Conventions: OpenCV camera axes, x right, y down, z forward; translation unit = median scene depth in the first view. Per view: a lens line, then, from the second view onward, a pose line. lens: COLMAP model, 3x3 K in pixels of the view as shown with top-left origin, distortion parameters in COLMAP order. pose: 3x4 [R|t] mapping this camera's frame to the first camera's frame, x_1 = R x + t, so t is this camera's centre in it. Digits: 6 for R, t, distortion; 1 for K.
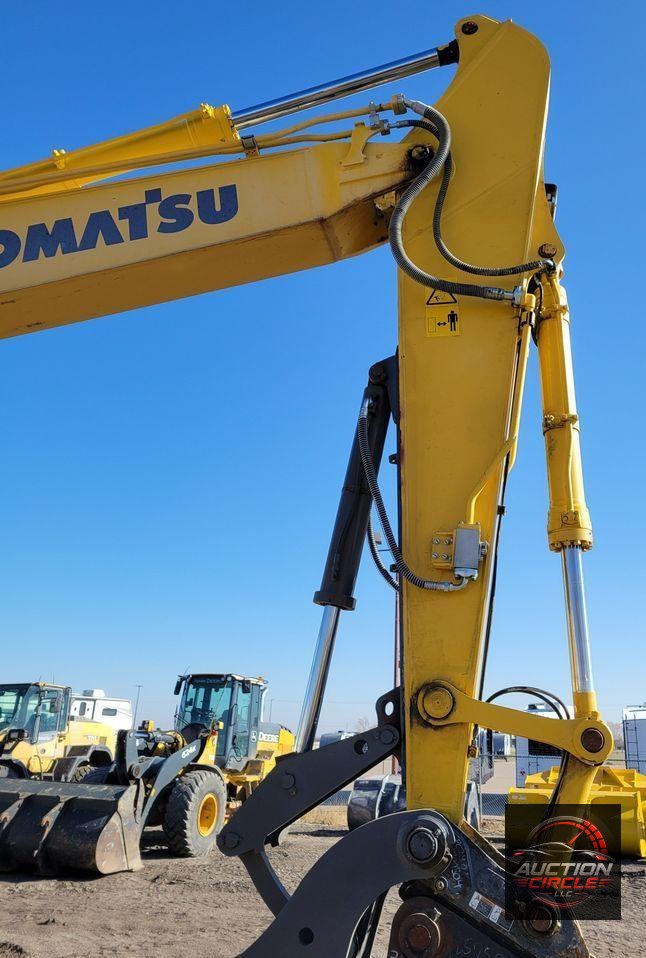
lens RADIAL K [[800.3, 0, 400.7], [0, 800.3, 434.9], [0, 0, 1]] dist [0.051067, -0.009928]
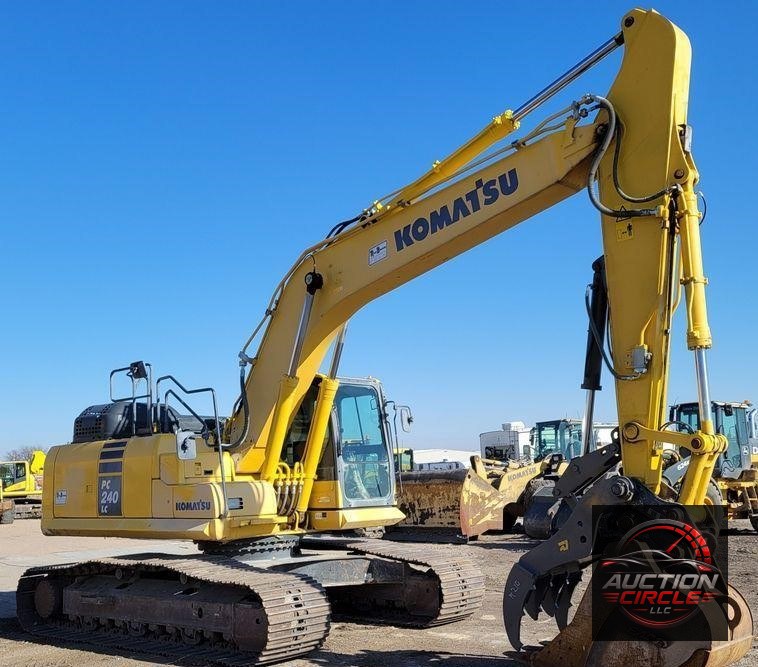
lens RADIAL K [[962.4, 0, 379.3], [0, 962.4, 359.0], [0, 0, 1]] dist [0.074898, -0.014140]
pose [[0.784802, -0.118136, -0.608382, 0.840708], [0.266894, 0.950395, 0.159740, -0.335647], [0.559333, -0.287738, 0.777402, -1.003917]]
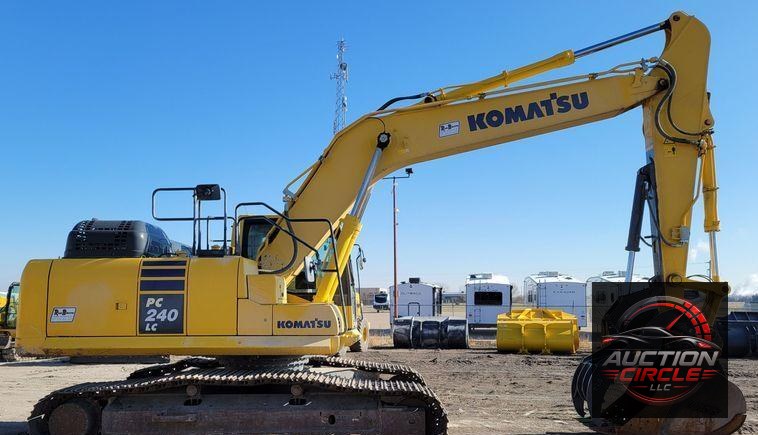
lens RADIAL K [[689.6, 0, 357.3], [0, 689.6, 244.0], [0, 0, 1]] dist [0.060109, 0.001548]
pose [[0.998342, -0.016041, 0.055289, -1.089708], [0.000253, 0.961607, 0.274430, -0.461155], [-0.057568, -0.273960, 0.960016, -1.268914]]
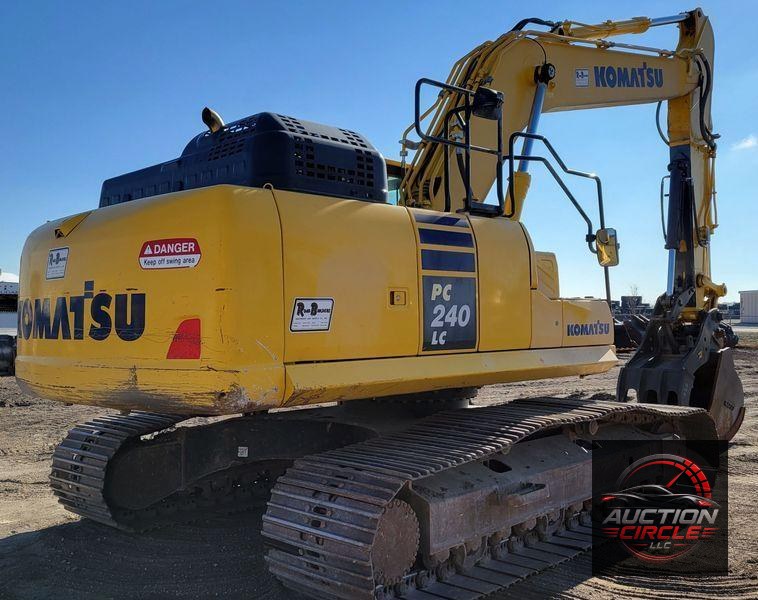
lens RADIAL K [[807.6, 0, 378.1], [0, 807.6, 278.5], [0, 0, 1]] dist [0.082914, 0.004461]
pose [[0.620764, 0.012557, 0.783897, -2.620162], [-0.270214, 0.942033, 0.198891, 0.012739], [-0.735959, -0.335284, 0.588174, -0.003797]]
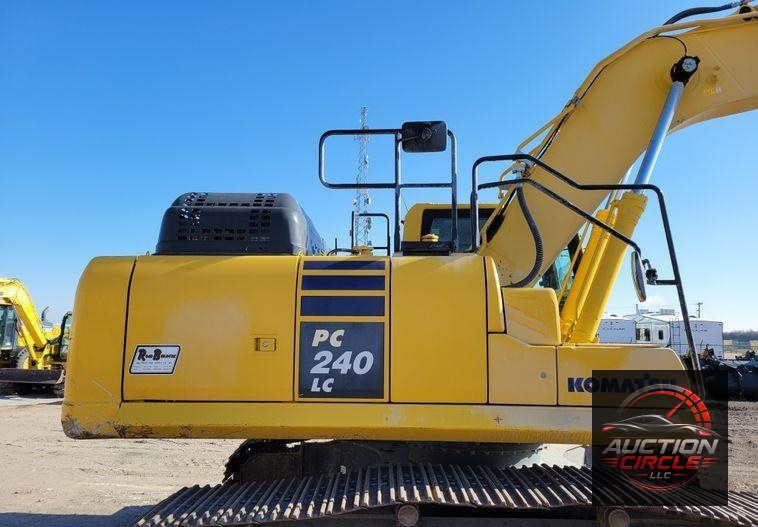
lens RADIAL K [[601.2, 0, 379.0], [0, 601.2, 263.5], [0, 0, 1]] dist [0.061831, -0.009346]
pose [[0.997788, -0.002090, 0.066447, -1.553645], [-0.013955, 0.970650, 0.240090, -0.078219], [-0.064999, -0.240486, 0.968474, -0.217571]]
